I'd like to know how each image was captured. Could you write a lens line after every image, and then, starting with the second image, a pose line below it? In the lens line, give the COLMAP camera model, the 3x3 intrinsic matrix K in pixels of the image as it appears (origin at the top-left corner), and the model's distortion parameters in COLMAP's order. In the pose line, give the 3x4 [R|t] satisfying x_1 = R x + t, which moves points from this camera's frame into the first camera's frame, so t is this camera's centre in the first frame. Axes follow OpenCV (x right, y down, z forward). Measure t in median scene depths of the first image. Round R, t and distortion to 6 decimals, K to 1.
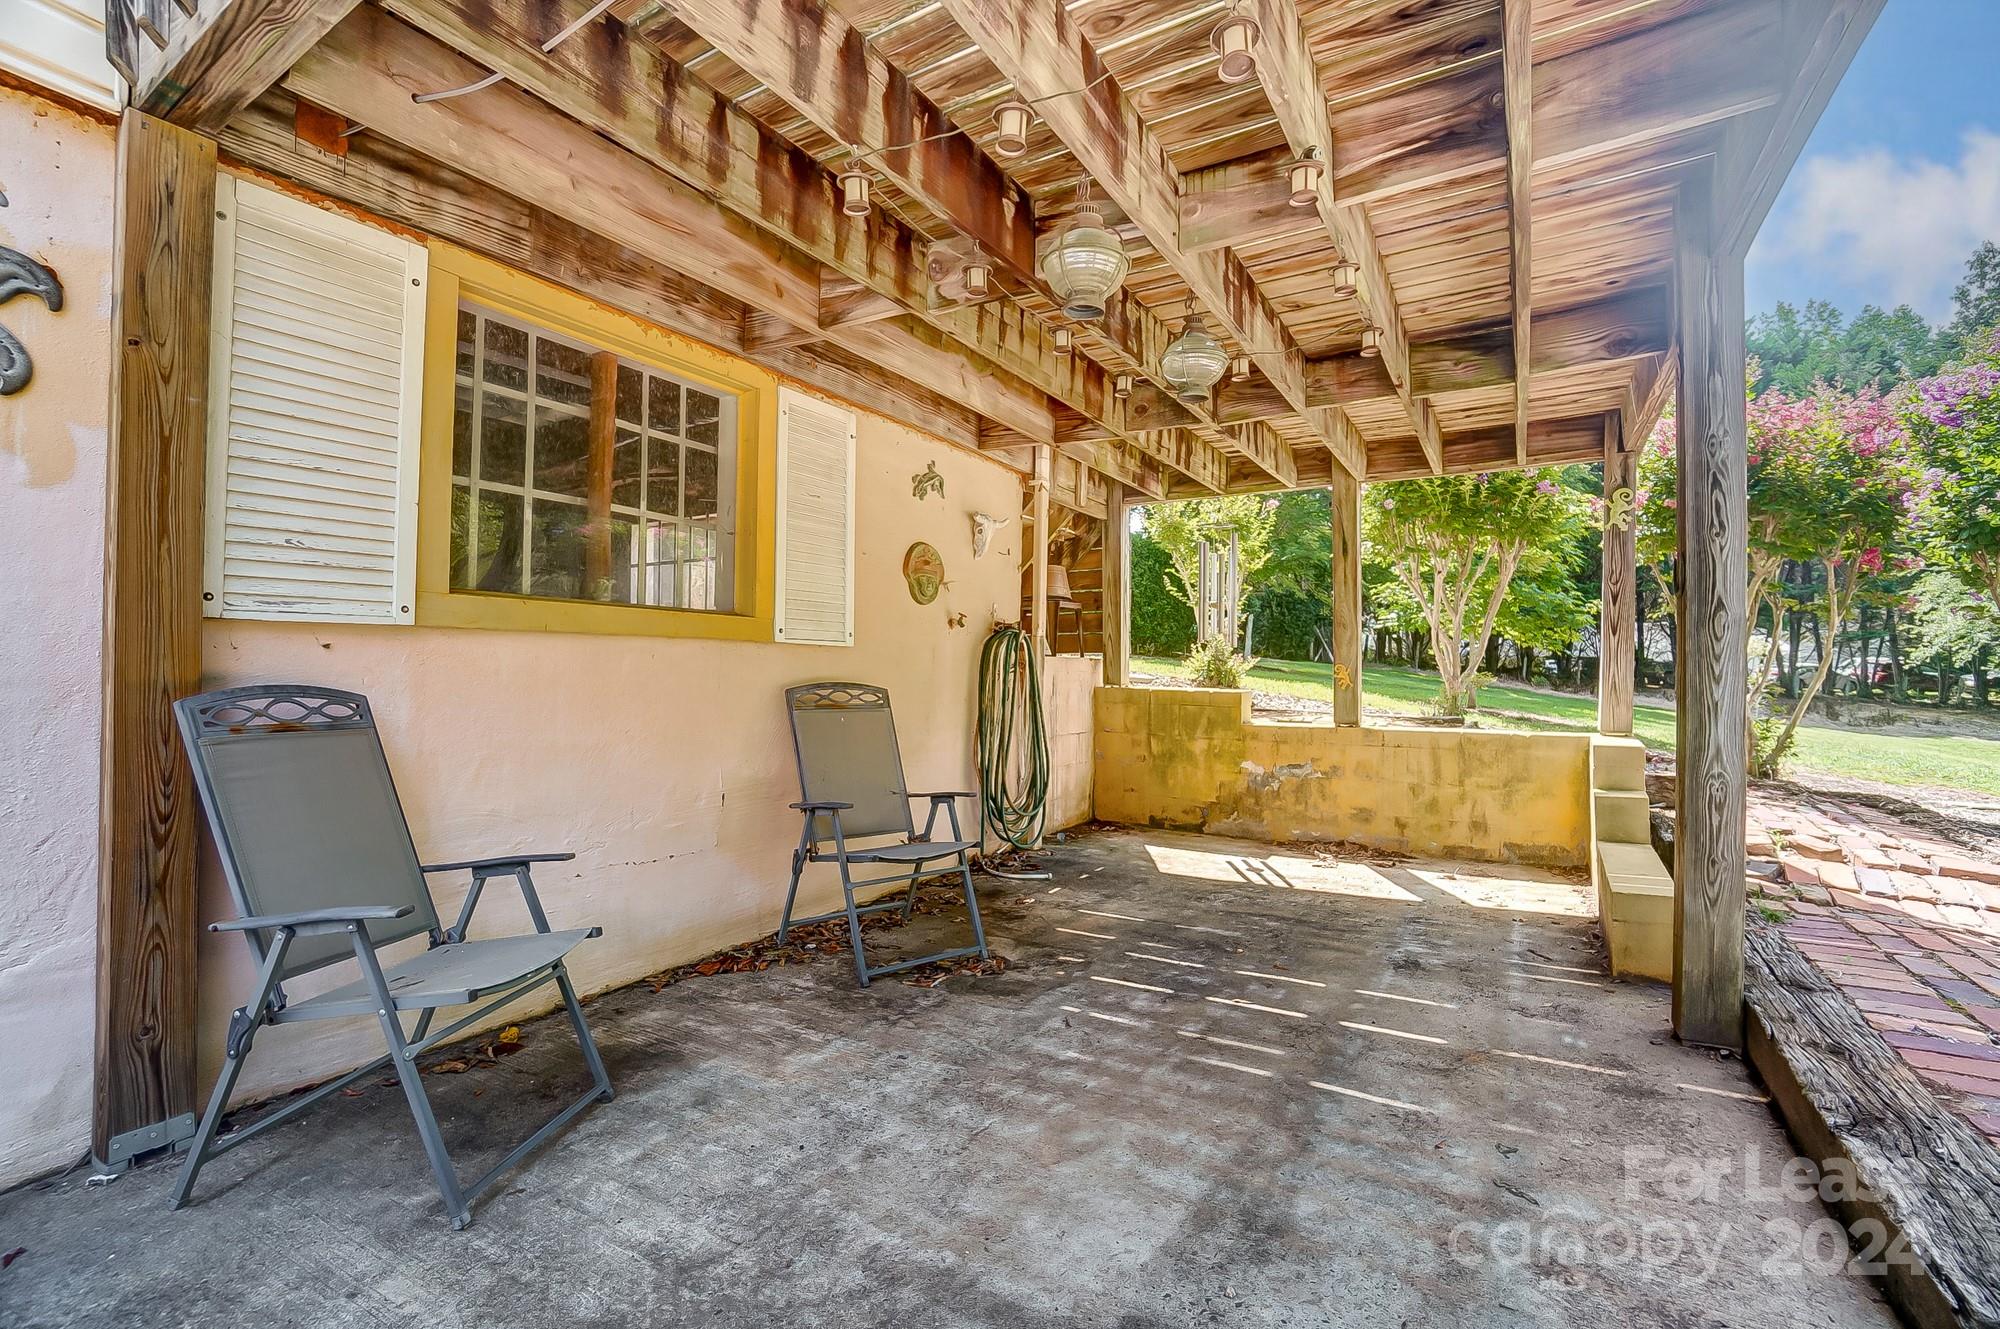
lens RADIAL K [[888.7, 0, 987.8], [0, 888.7, 662.7], [0, 0, 1]] dist [-0.047693, 0.017244]
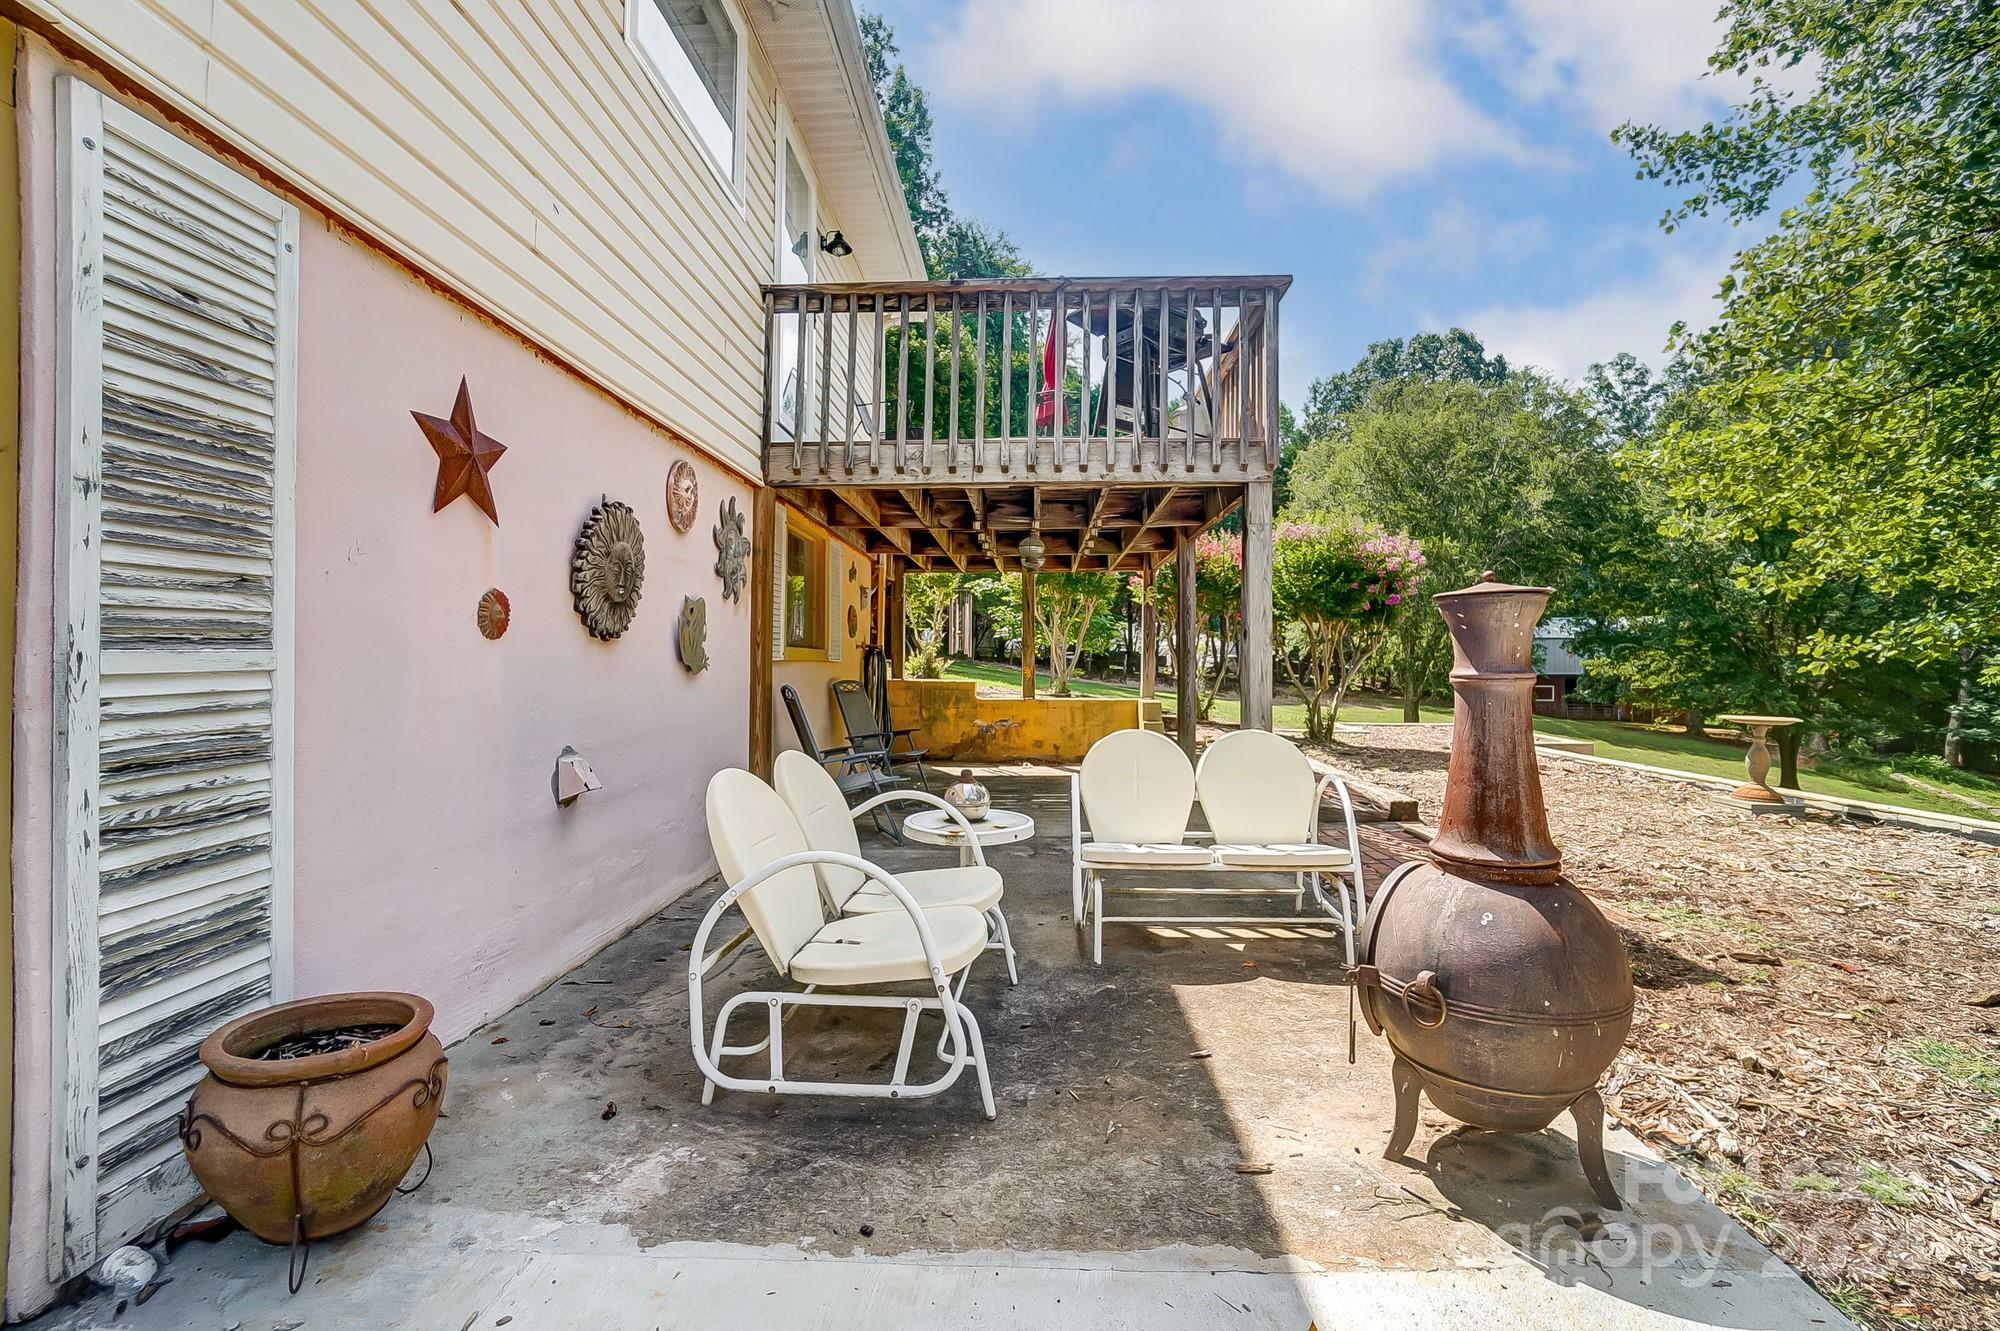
lens RADIAL K [[888.7, 0, 997.4], [0, 888.7, 658.7], [0, 0, 1]] dist [-0.047693, 0.017244]
pose [[0.877375, -0.003268, 0.479794, -0.568927], [0.000581, 0.999983, 0.005749, -0.025099], [-0.479804, -0.004765, 0.877363, -0.646834]]
